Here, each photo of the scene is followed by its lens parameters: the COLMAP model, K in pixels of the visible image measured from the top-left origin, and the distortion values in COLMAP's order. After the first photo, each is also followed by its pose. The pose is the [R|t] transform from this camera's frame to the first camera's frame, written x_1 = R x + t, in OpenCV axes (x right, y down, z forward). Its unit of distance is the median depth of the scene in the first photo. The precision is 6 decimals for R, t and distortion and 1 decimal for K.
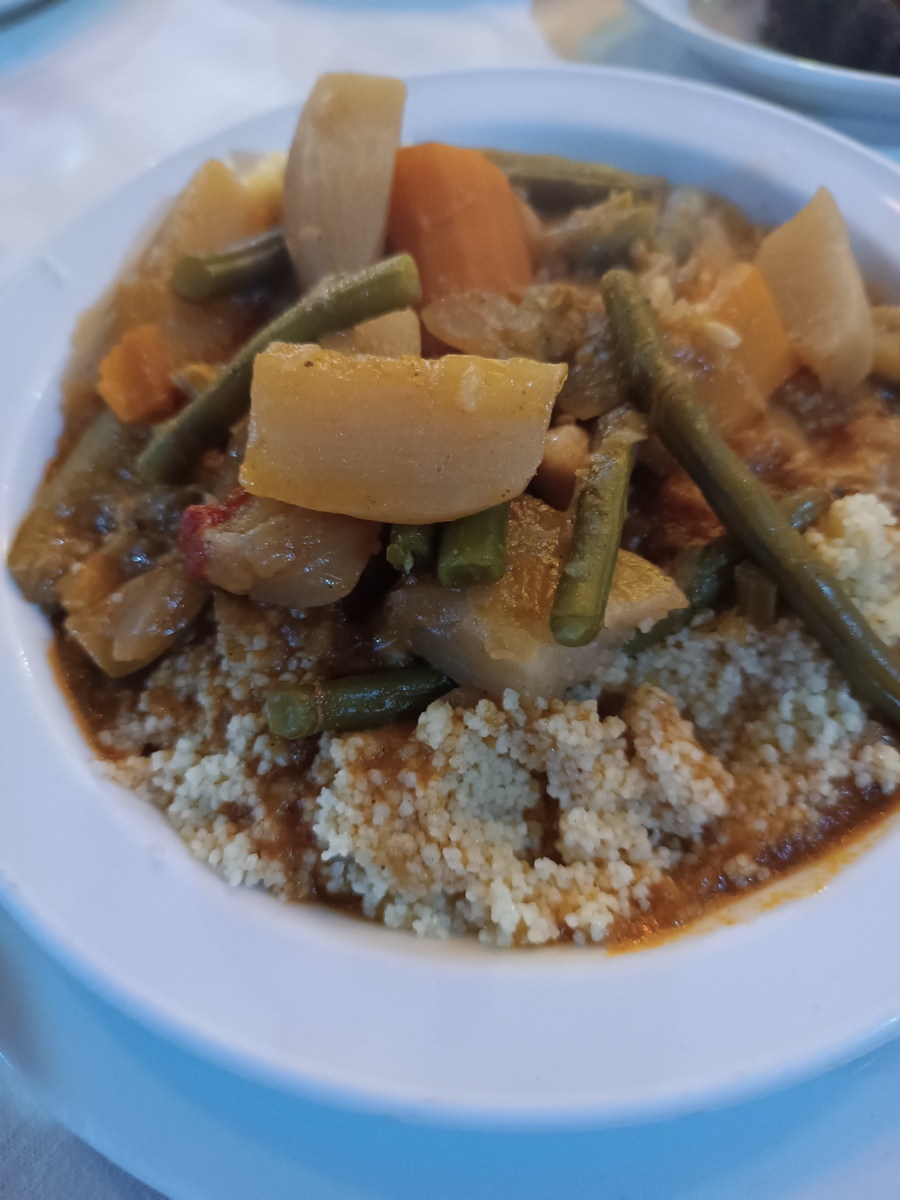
lens RADIAL K [[899.8, 0, 450.0], [0, 899.8, 600.0], [0, 0, 1]] dist [0.037549, -0.066099]
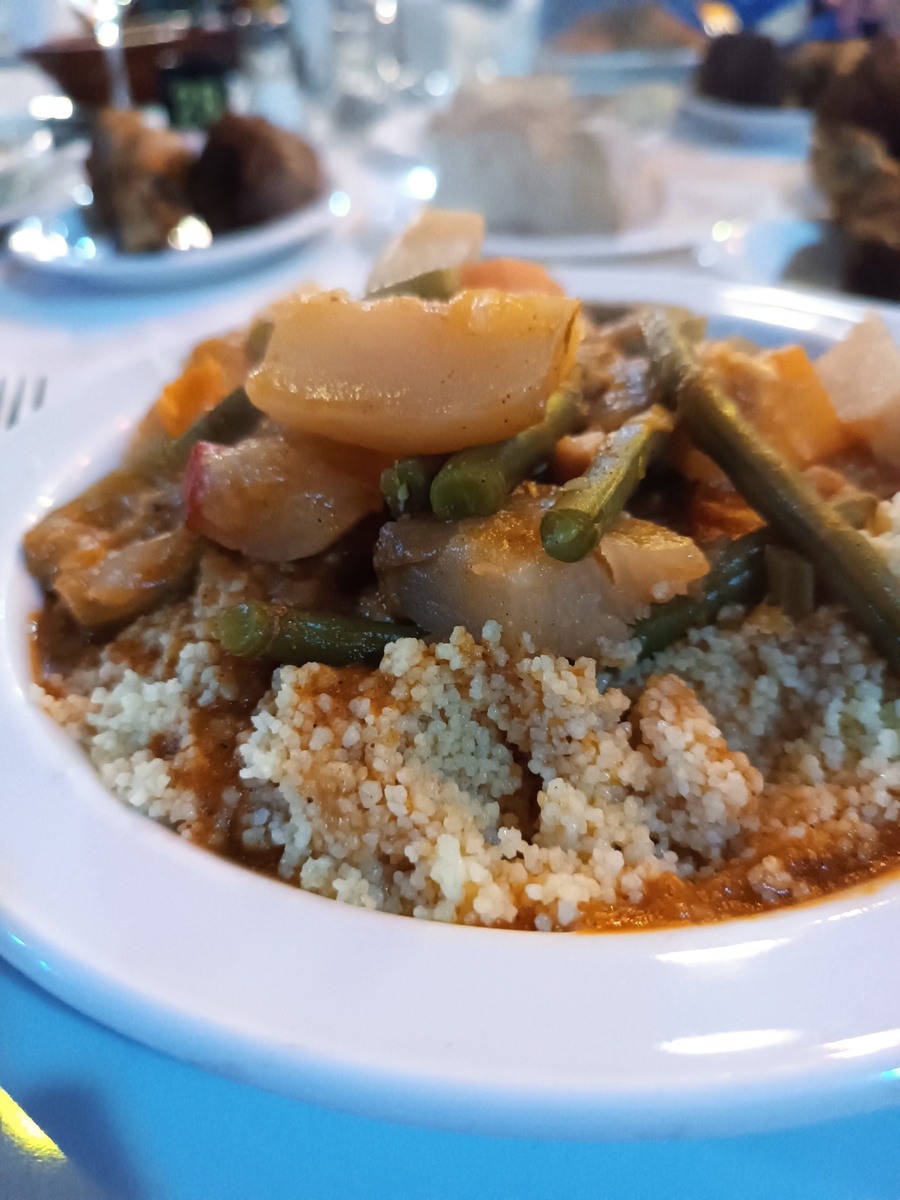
lens RADIAL K [[909.9, 0, 450.0], [0, 909.9, 600.0], [0, 0, 1]] dist [0.004550, -0.065308]
pose [[0.986695, 0.087089, -0.137290, 0.140732], [-0.136201, 0.903895, -0.405491, 0.429583], [0.088781, 0.418795, 0.903730, 0.187323]]
